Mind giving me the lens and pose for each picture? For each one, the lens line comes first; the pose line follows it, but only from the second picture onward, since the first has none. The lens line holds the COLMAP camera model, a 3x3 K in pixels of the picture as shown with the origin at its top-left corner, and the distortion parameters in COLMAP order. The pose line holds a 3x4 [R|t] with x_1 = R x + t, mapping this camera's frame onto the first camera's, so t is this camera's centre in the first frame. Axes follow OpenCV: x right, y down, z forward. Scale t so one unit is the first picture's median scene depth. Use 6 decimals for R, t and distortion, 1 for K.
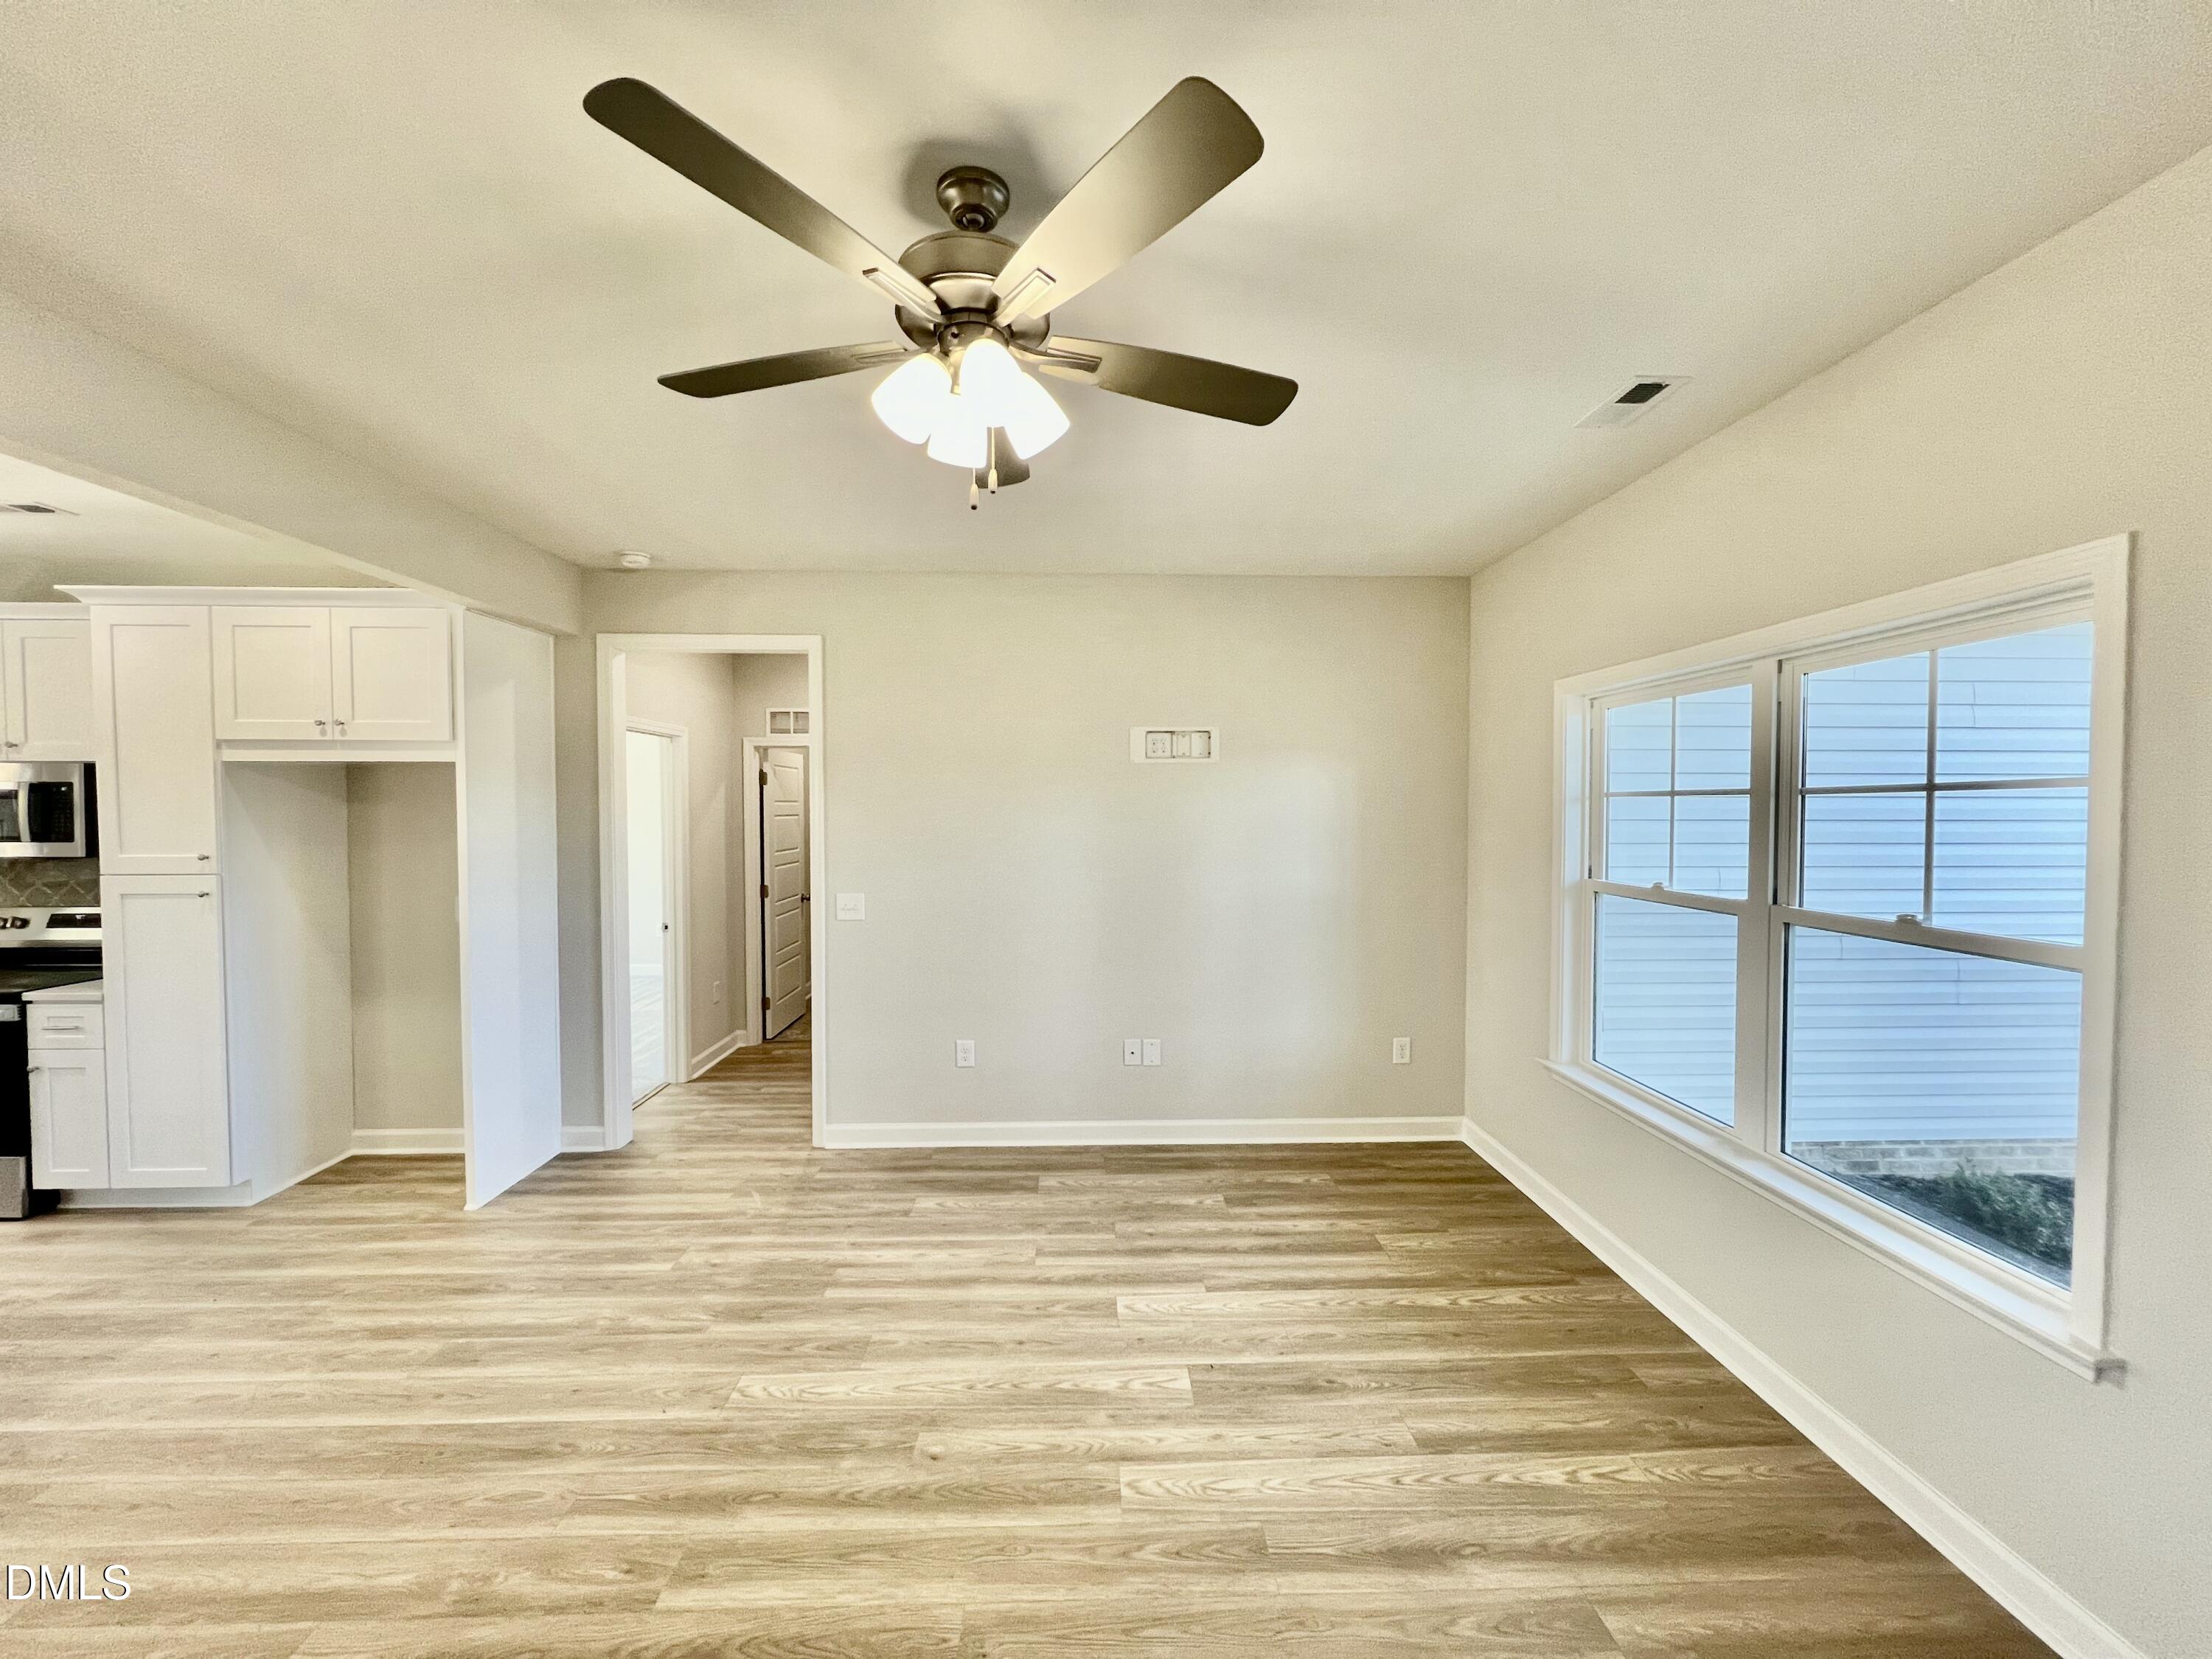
lens RADIAL K [[876.9, 0, 1108.6], [0, 876.9, 834.1], [0, 0, 1]] dist [-0.002076, 0.000080]
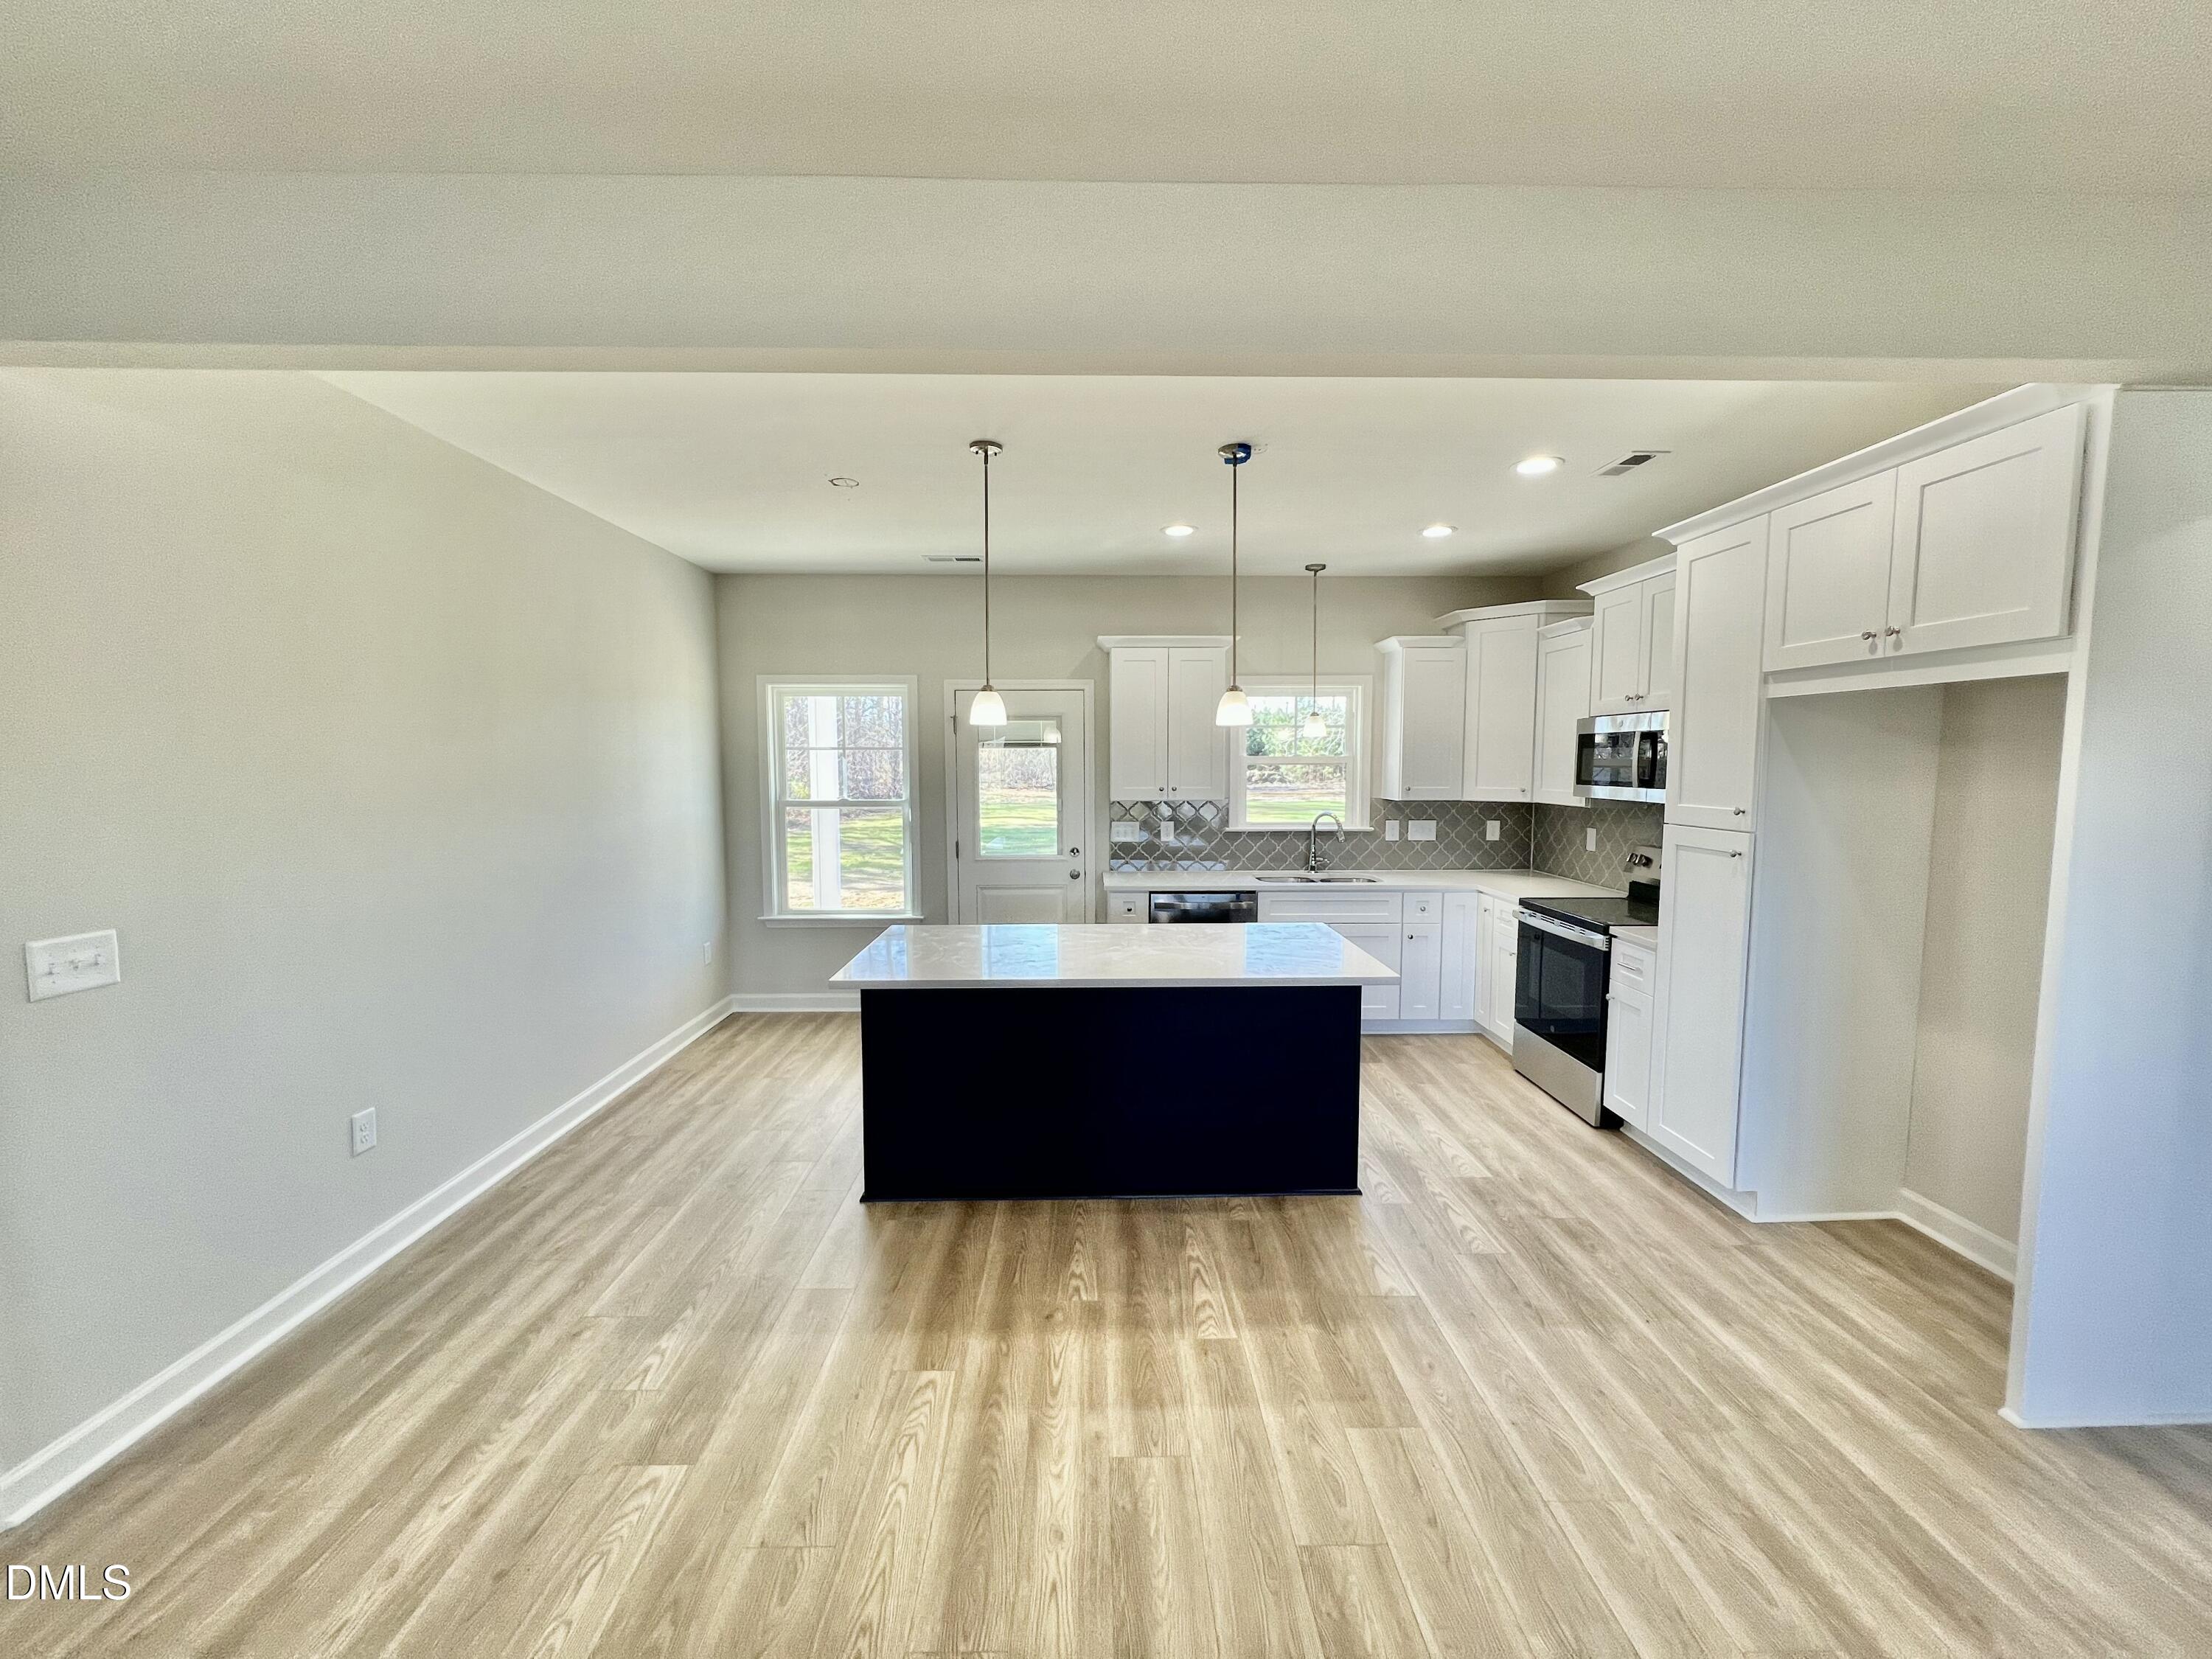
lens RADIAL K [[882.9, 0, 1102.6], [0, 882.9, 832.7], [0, 0, 1]] dist [-0.002001, 0.000291]
pose [[-0.018318, 0.082459, -0.996426, -0.151953], [-0.030768, 0.996075, 0.082995, -0.005609], [0.999359, 0.032178, -0.015709, 0.387427]]
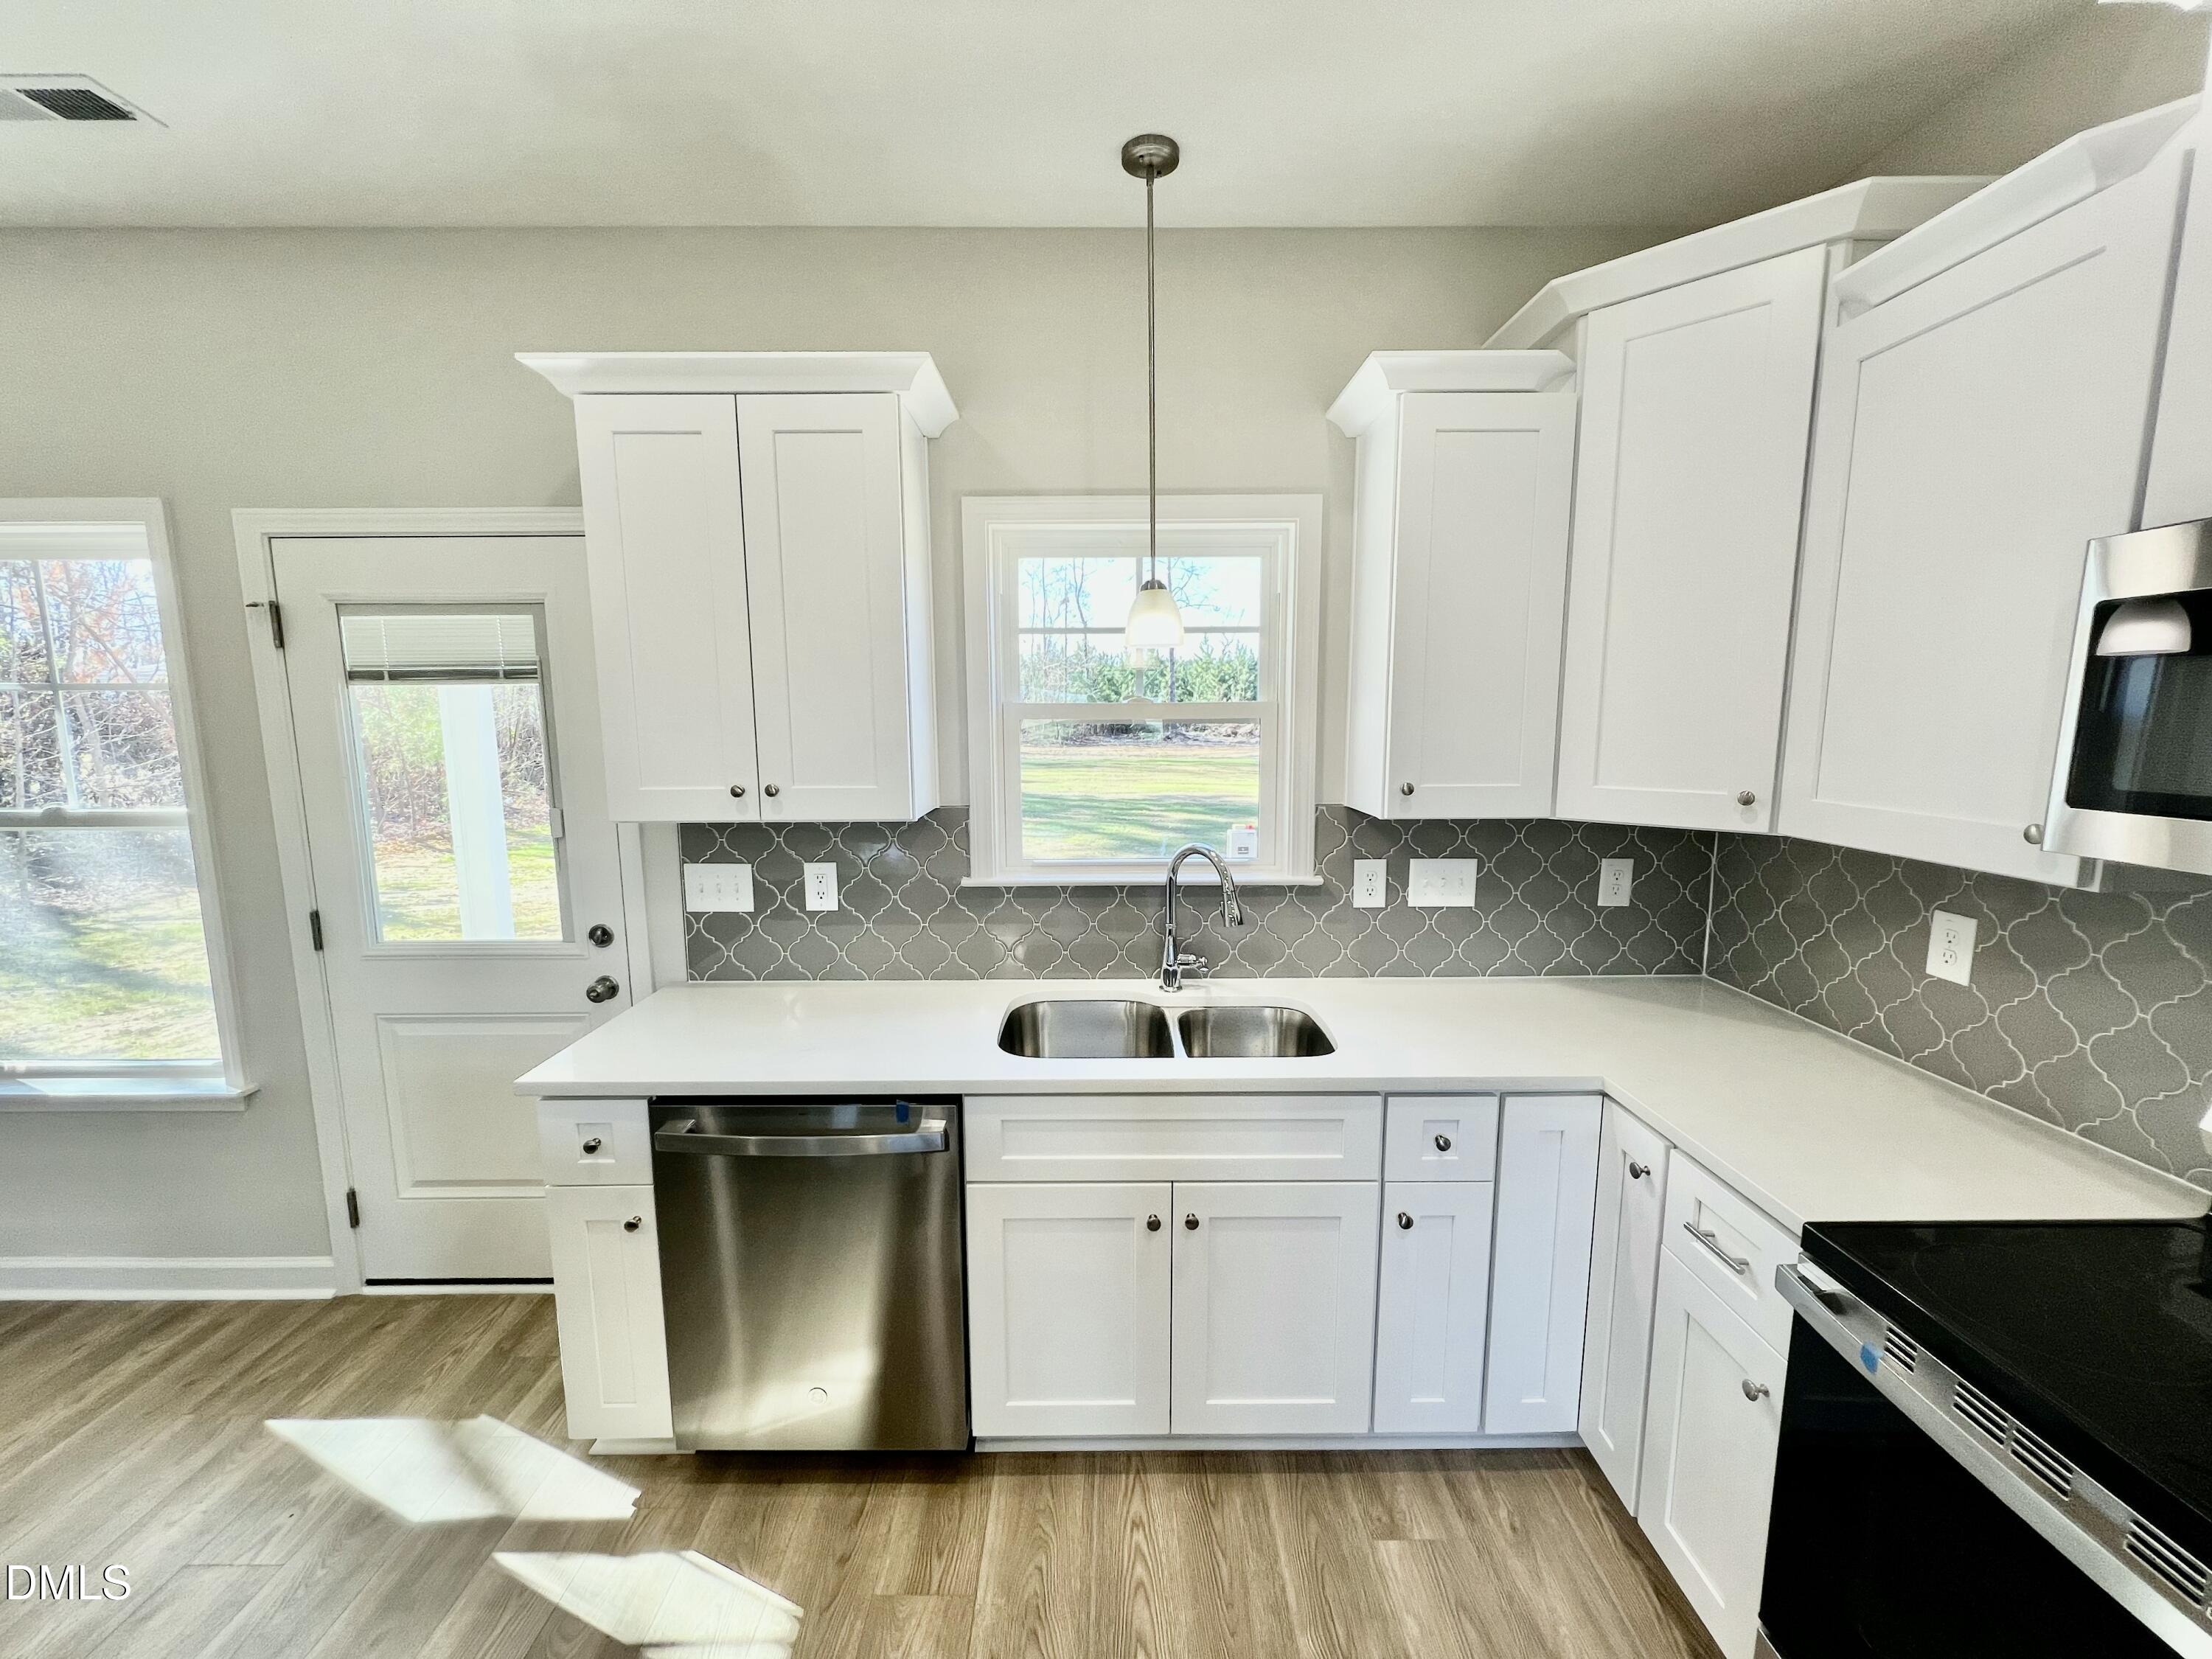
lens RADIAL K [[876.9, 0, 1108.6], [0, 876.9, 834.1], [0, 0, 1]] dist [-0.002076, 0.000080]
pose [[-0.026821, 0.135343, -0.990436, -1.136365], [-0.028126, 0.990298, 0.136085, -0.013063], [0.999244, 0.031507, -0.022754, 0.715891]]
